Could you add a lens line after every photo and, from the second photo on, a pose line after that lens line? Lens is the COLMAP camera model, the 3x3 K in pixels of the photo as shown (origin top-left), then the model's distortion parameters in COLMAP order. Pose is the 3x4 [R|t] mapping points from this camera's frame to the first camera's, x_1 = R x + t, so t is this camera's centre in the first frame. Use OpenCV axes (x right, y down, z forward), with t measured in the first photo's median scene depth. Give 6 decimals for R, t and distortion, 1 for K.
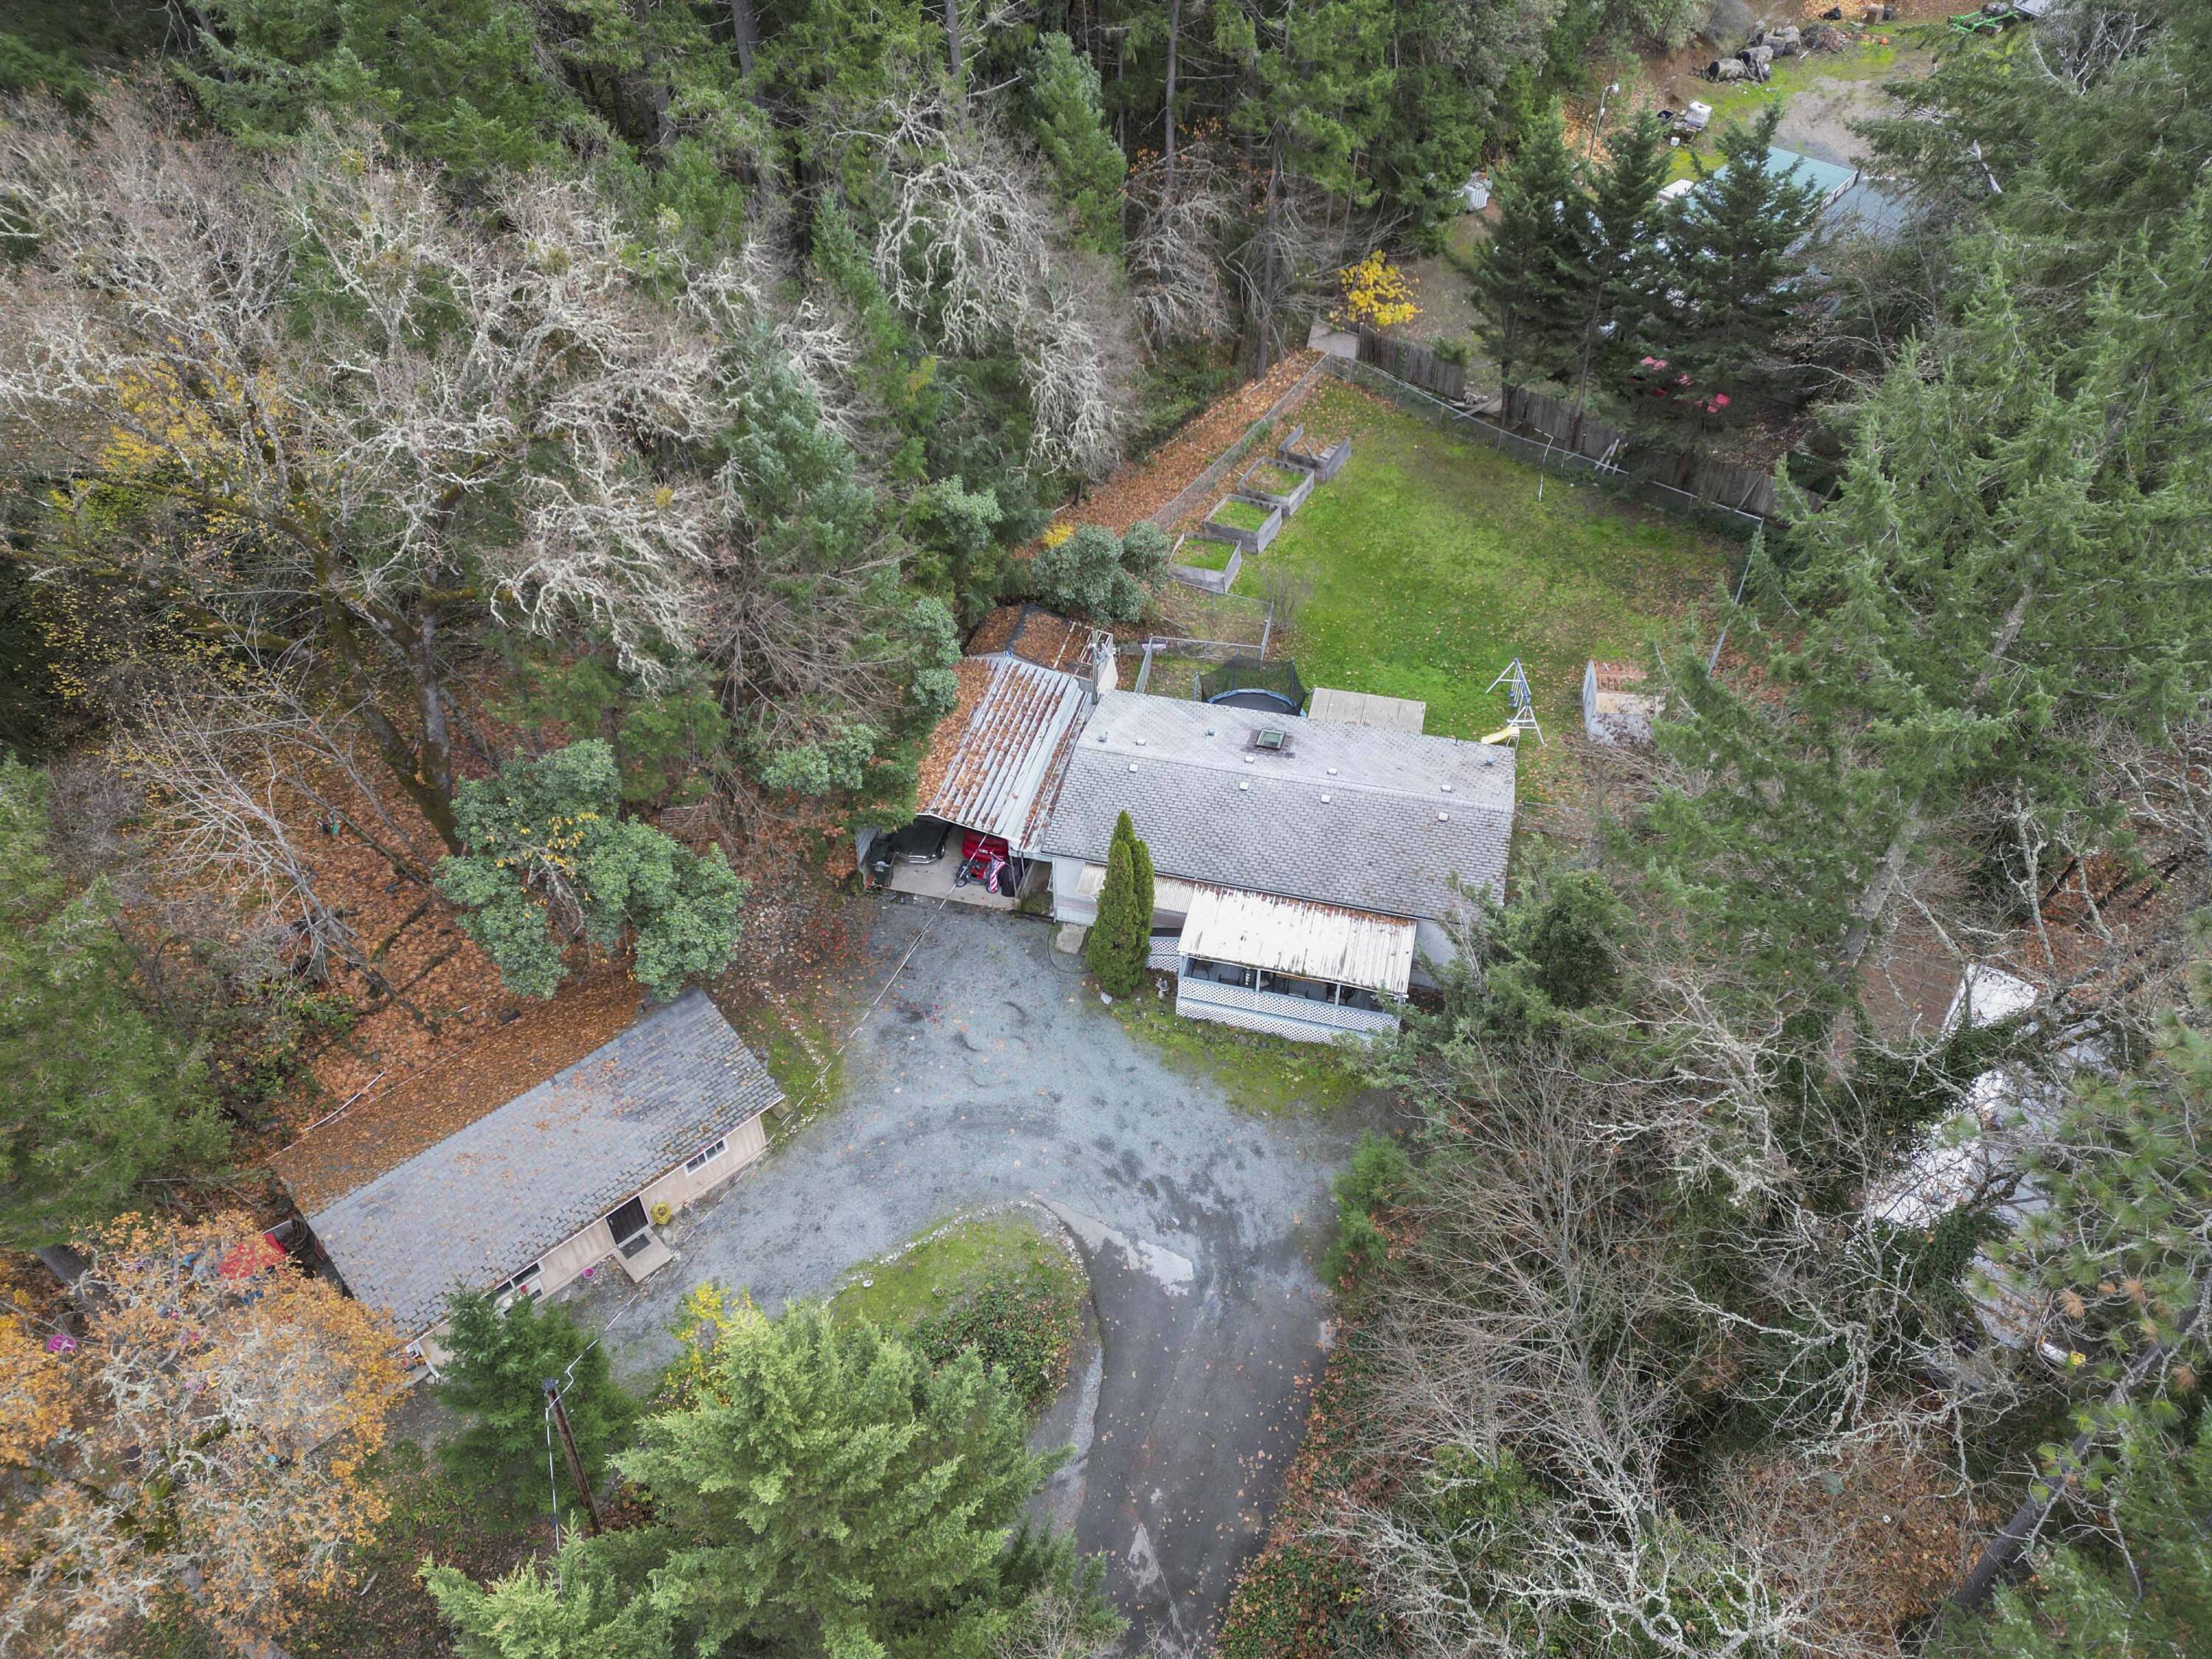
lens RADIAL K [[1523.6, 0, 1112.8], [0, 1523.6, 834.6], [0, 0, 1]] dist [0.124832, -0.155998]
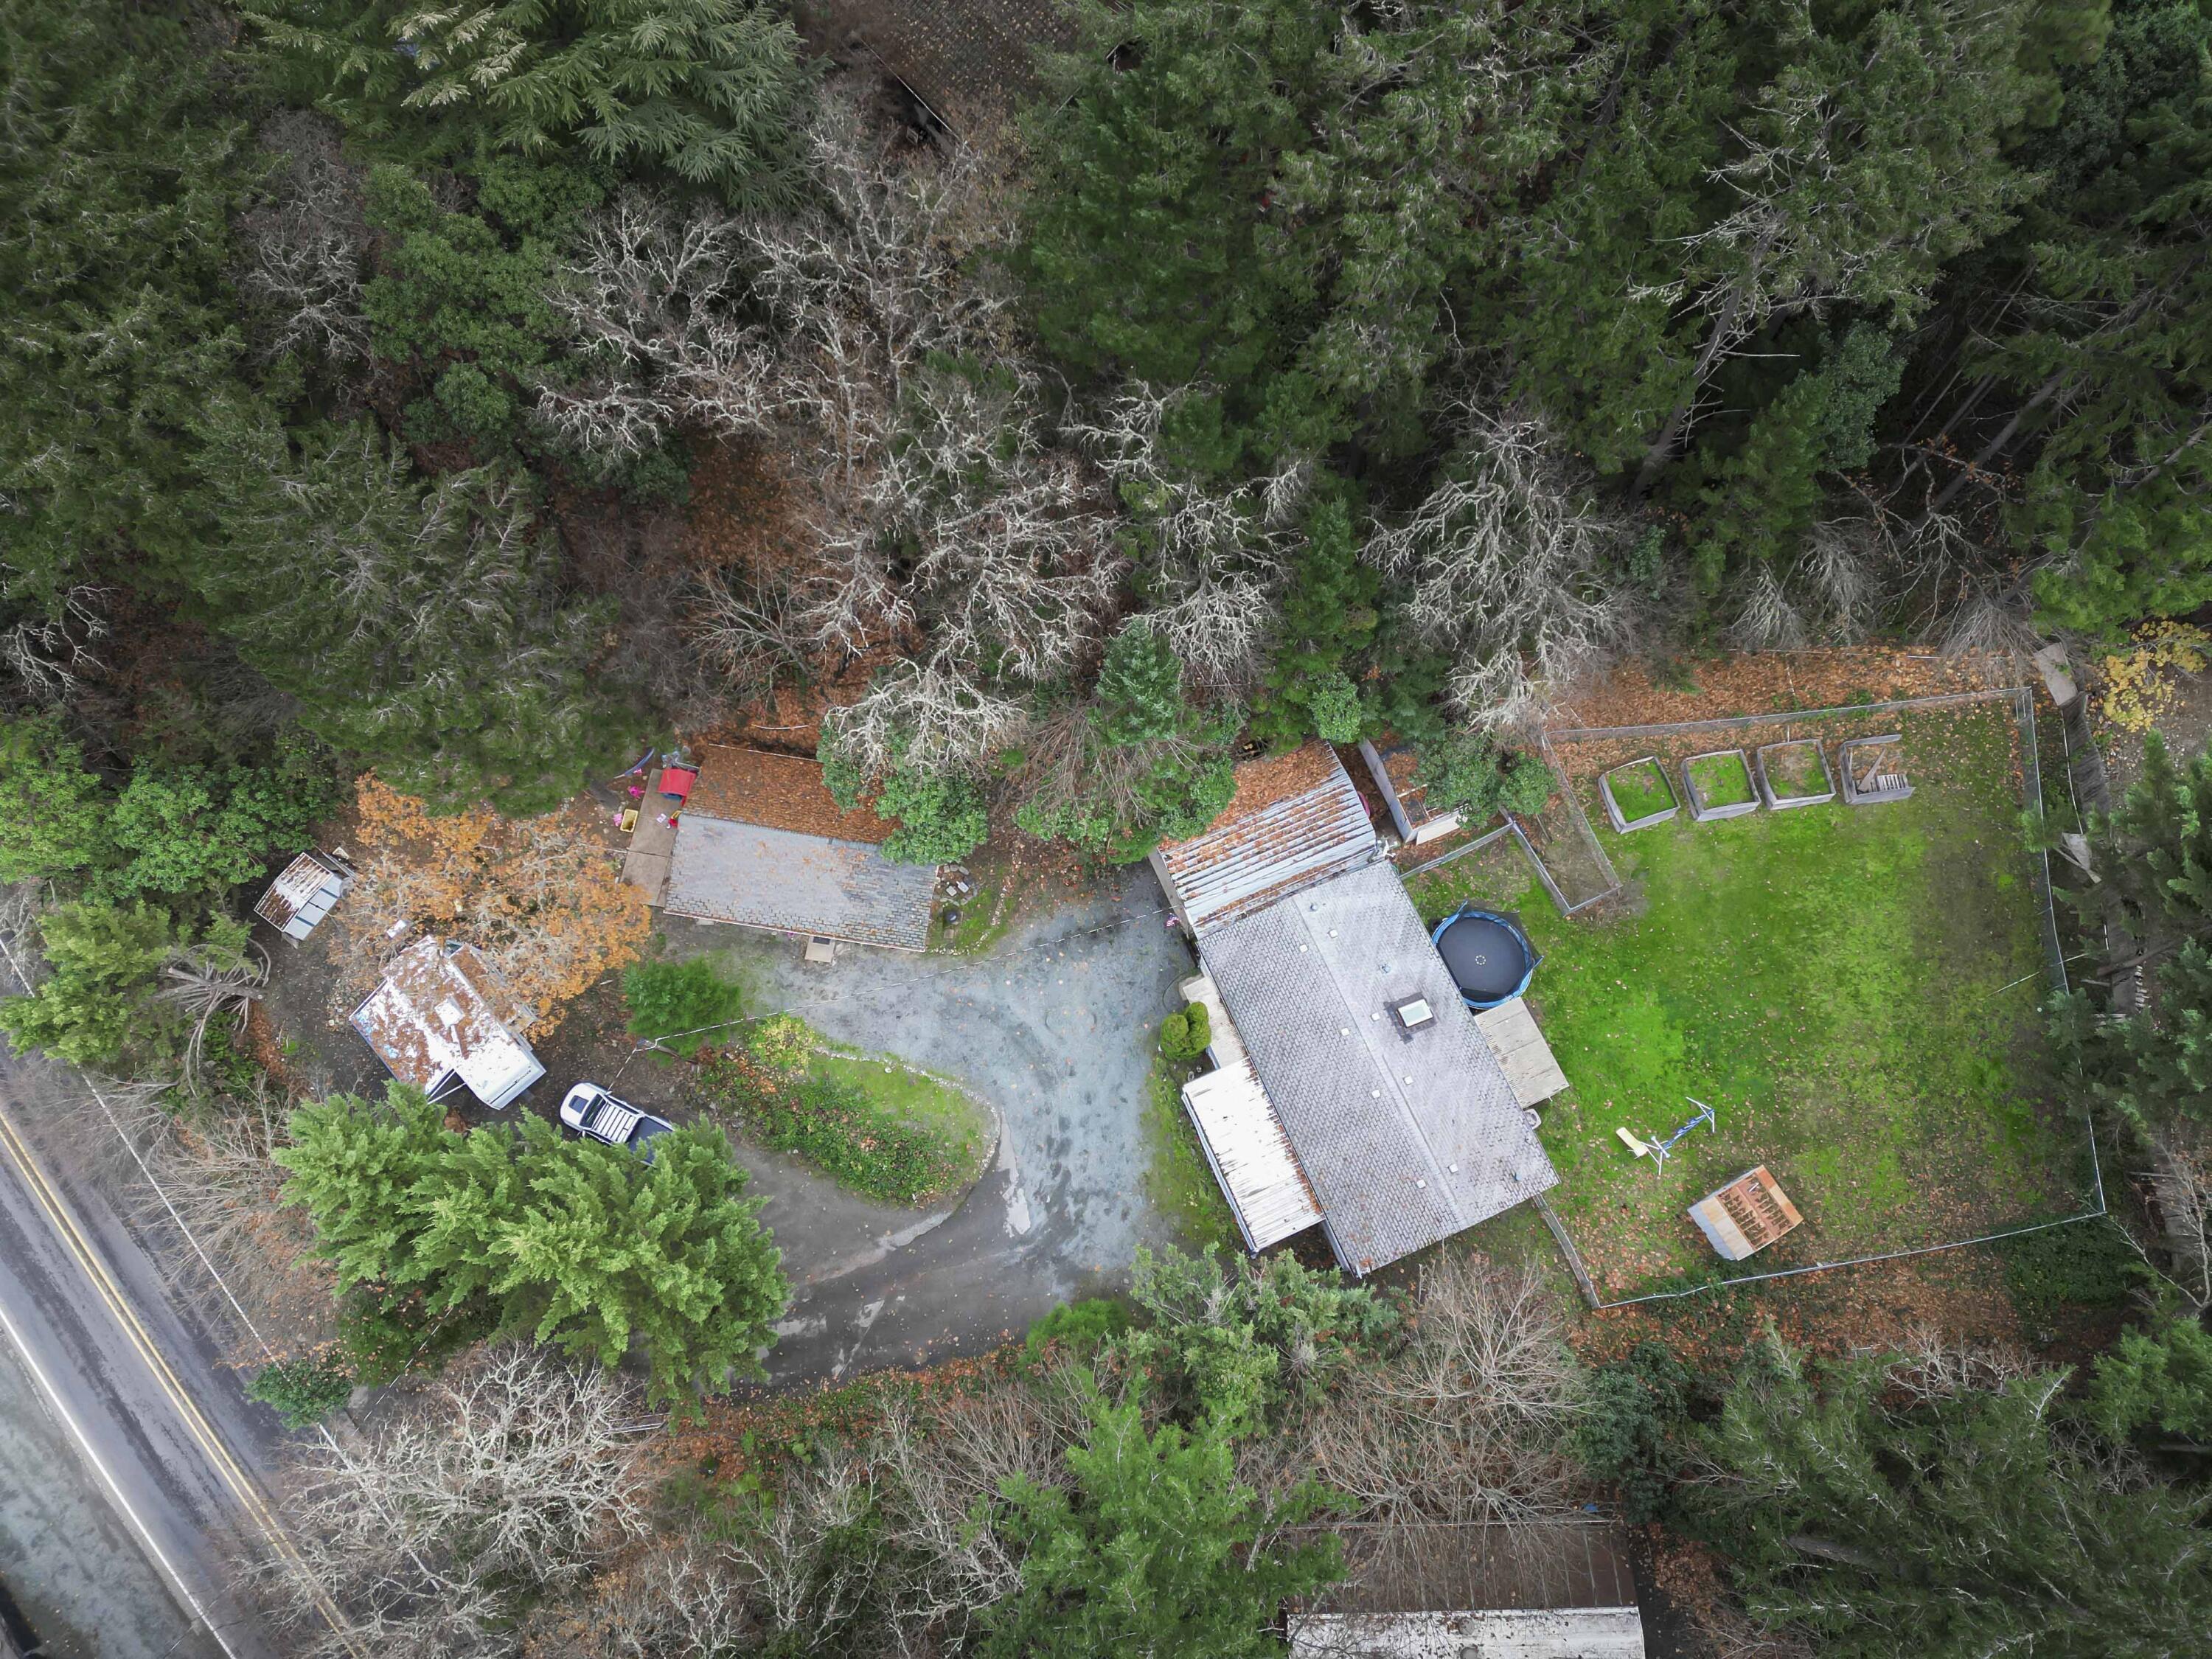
lens RADIAL K [[1523.6, 0, 1112.8], [0, 1523.6, 834.6], [0, 0, 1]] dist [0.124832, -0.155998]
pose [[0.611053, 0.750627, -0.251345, 0.148015], [-0.531728, 0.624437, 0.572140, -0.667722], [0.586412, -0.215960, 0.780693, -0.025336]]
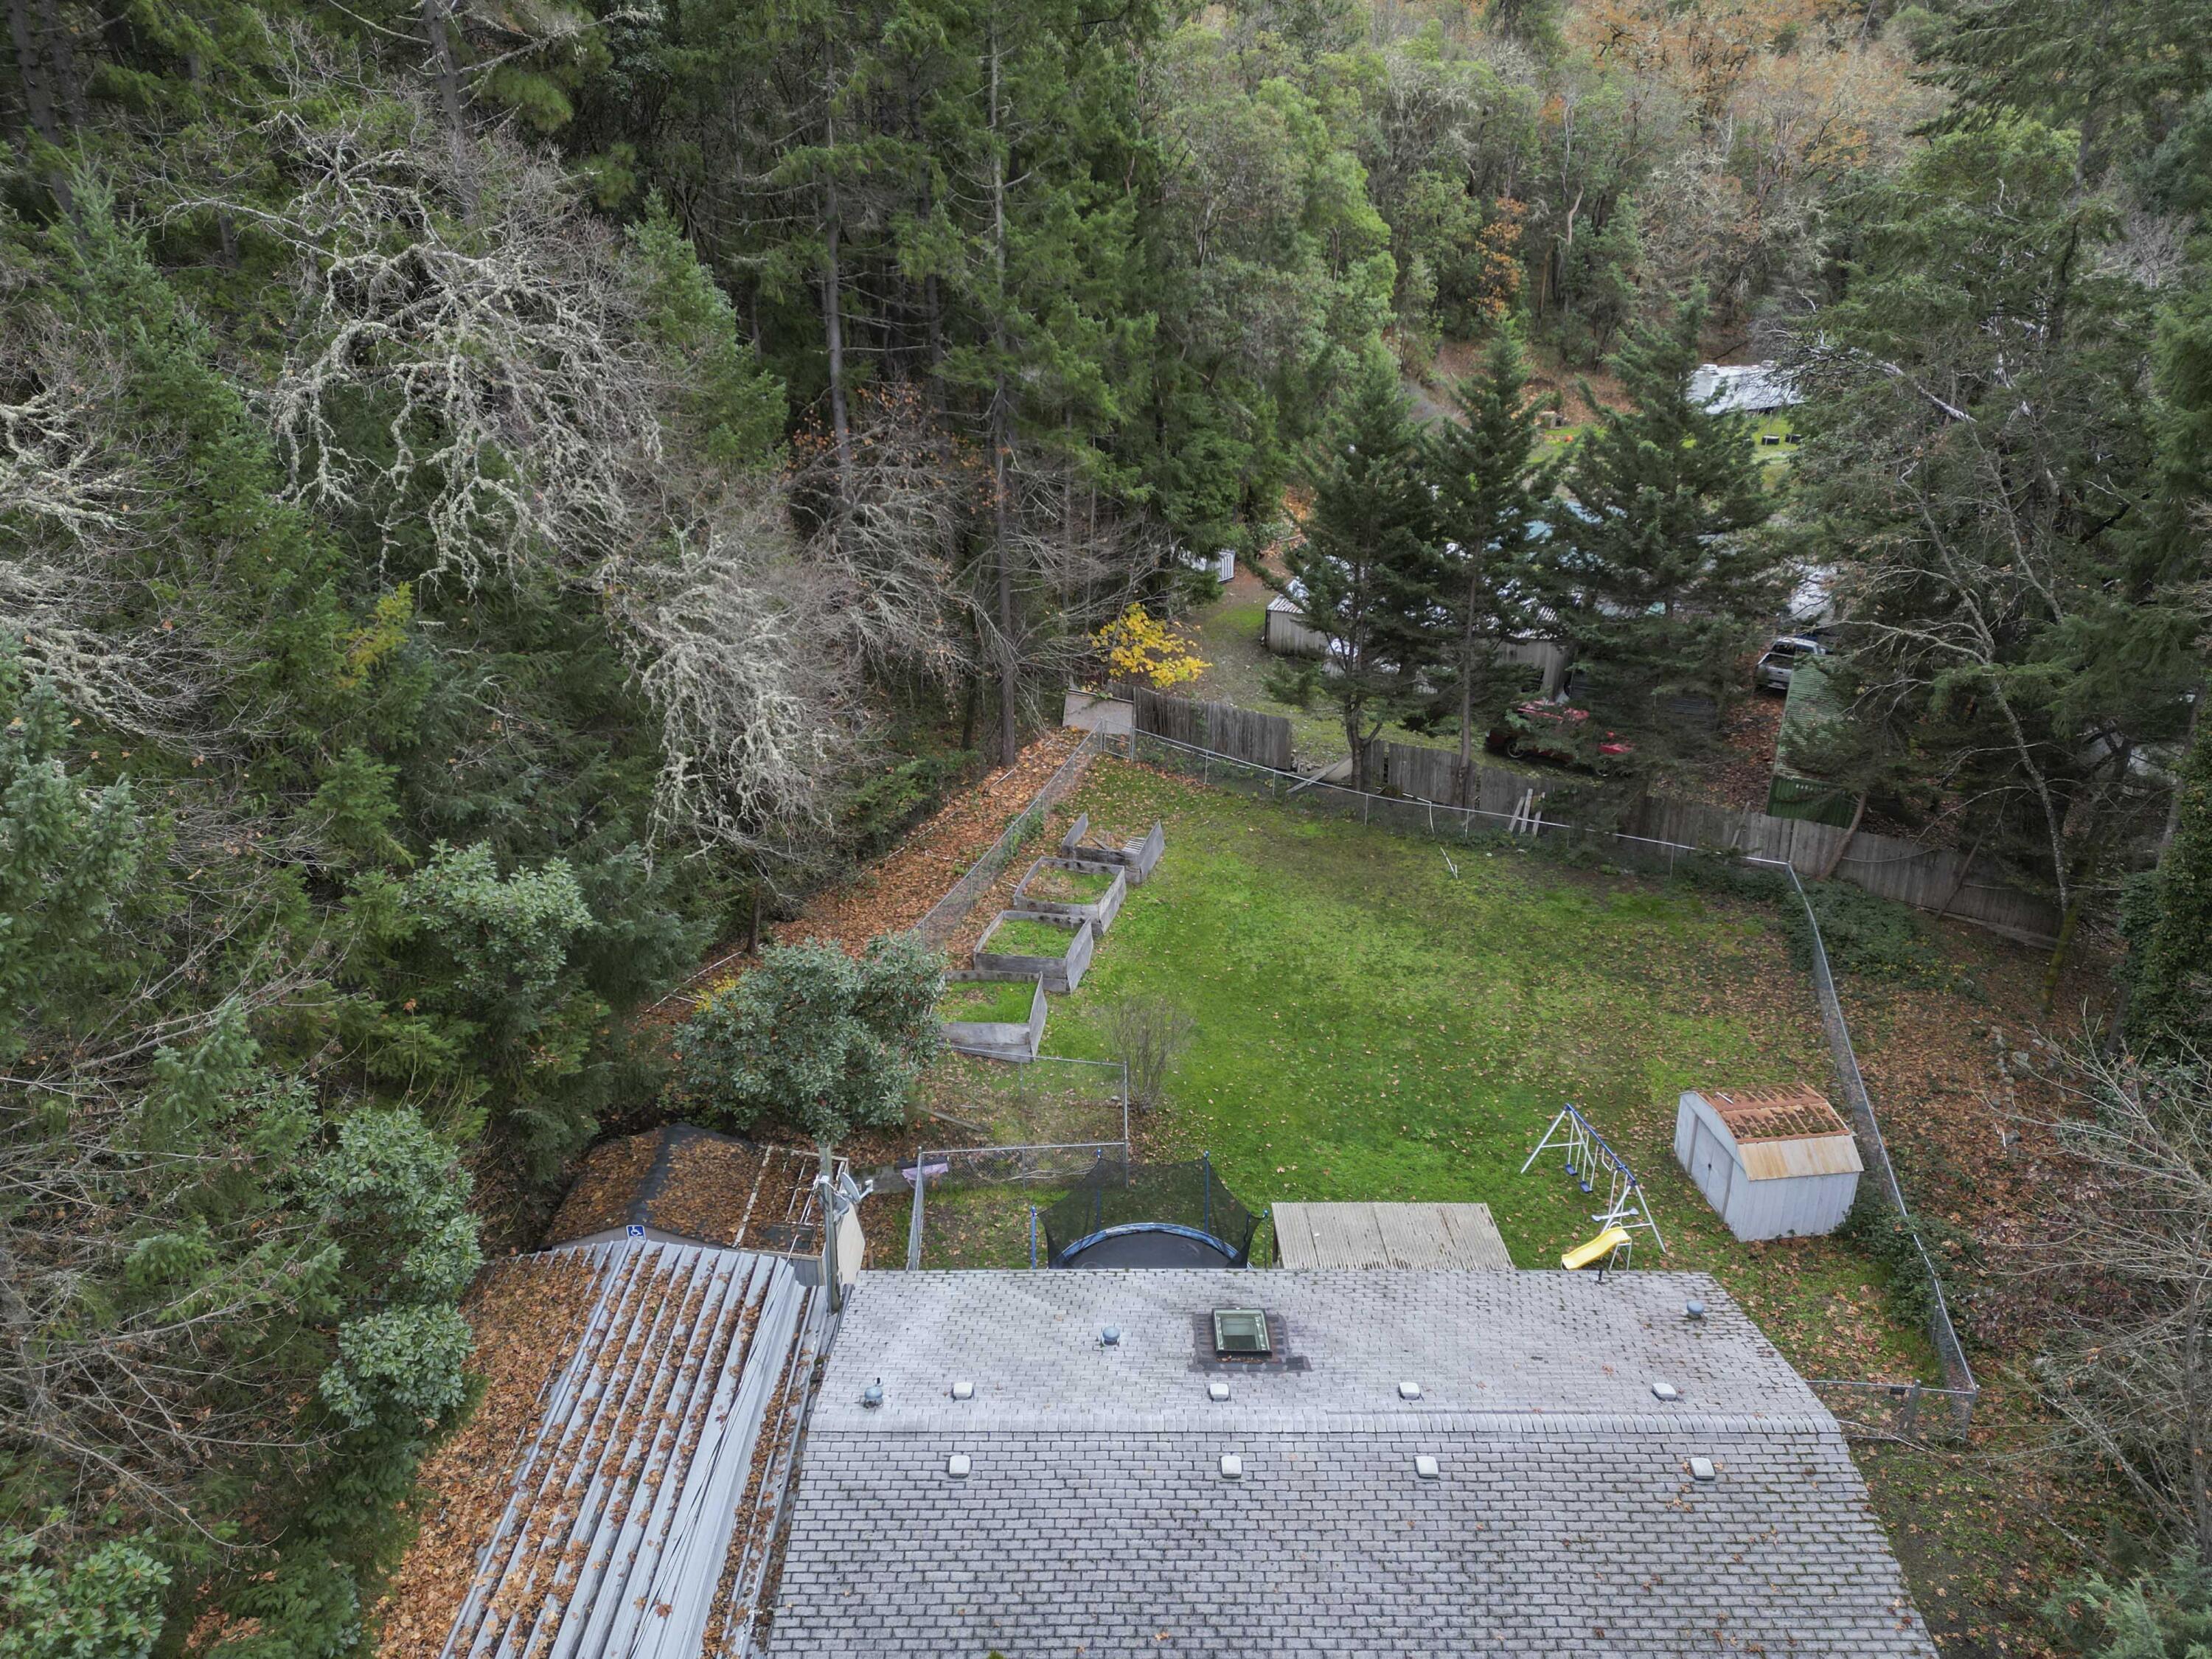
lens RADIAL K [[1523.6, 0, 1112.8], [0, 1523.6, 834.6], [0, 0, 1]] dist [0.124832, -0.155998]
pose [[0.969144, -0.093071, 0.228251, -0.023876], [0.164301, 0.934190, -0.316693, -0.058828], [-0.183754, 0.344423, 0.920656, 0.508320]]
